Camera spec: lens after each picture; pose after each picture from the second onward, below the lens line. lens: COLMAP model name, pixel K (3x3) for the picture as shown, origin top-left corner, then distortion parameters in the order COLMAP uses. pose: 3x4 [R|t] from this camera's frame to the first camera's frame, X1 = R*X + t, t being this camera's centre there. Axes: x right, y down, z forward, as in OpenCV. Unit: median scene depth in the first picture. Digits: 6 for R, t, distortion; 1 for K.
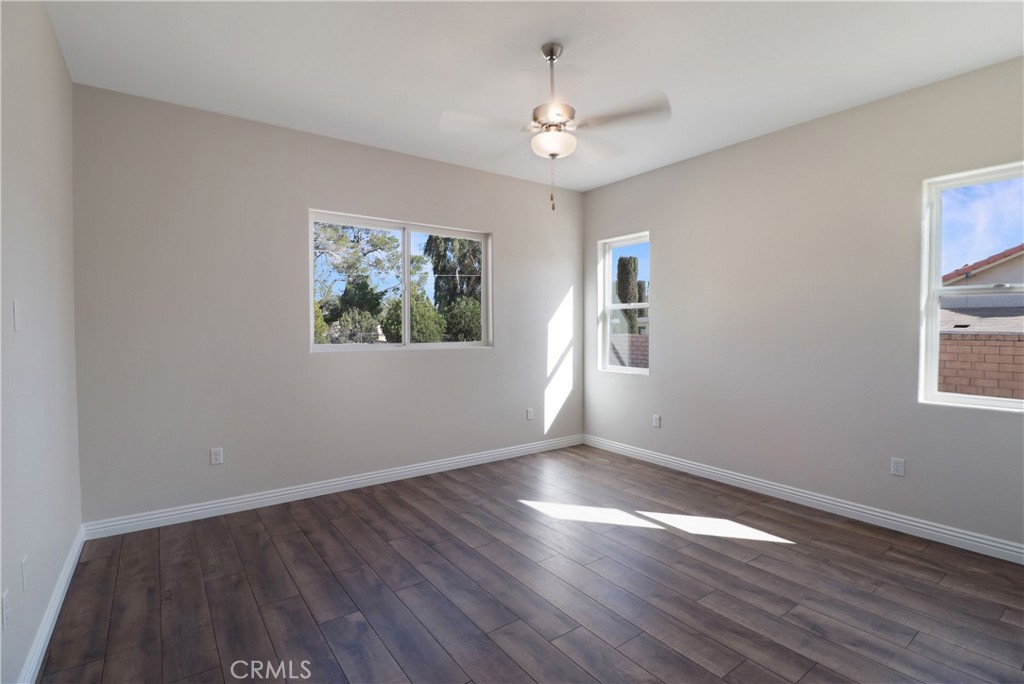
lens RADIAL K [[480.8, 0, 520.6], [0, 480.8, 323.4], [0, 0, 1]] dist [0.002497, -0.014097]
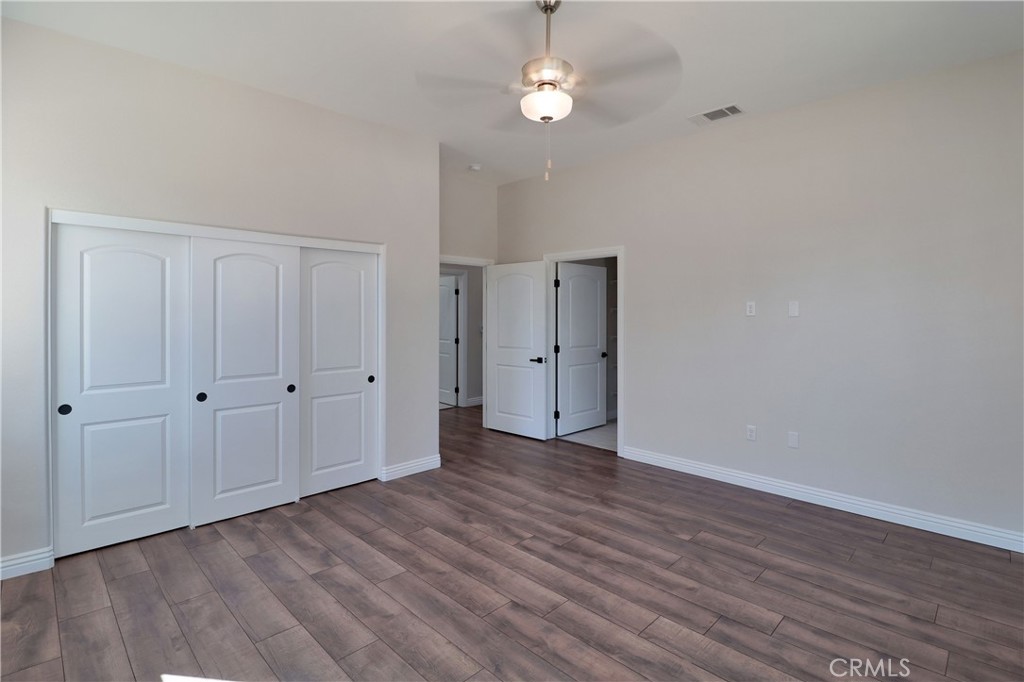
lens RADIAL K [[480.8, 0, 520.6], [0, 480.8, 322.4], [0, 0, 1]] dist [0.002497, -0.014097]
pose [[-0.988424, 0.001247, -0.151709, 0.260452], [-0.000407, 0.999941, 0.010871, 0.012764], [0.151714, 0.010807, -0.988365, 1.966436]]
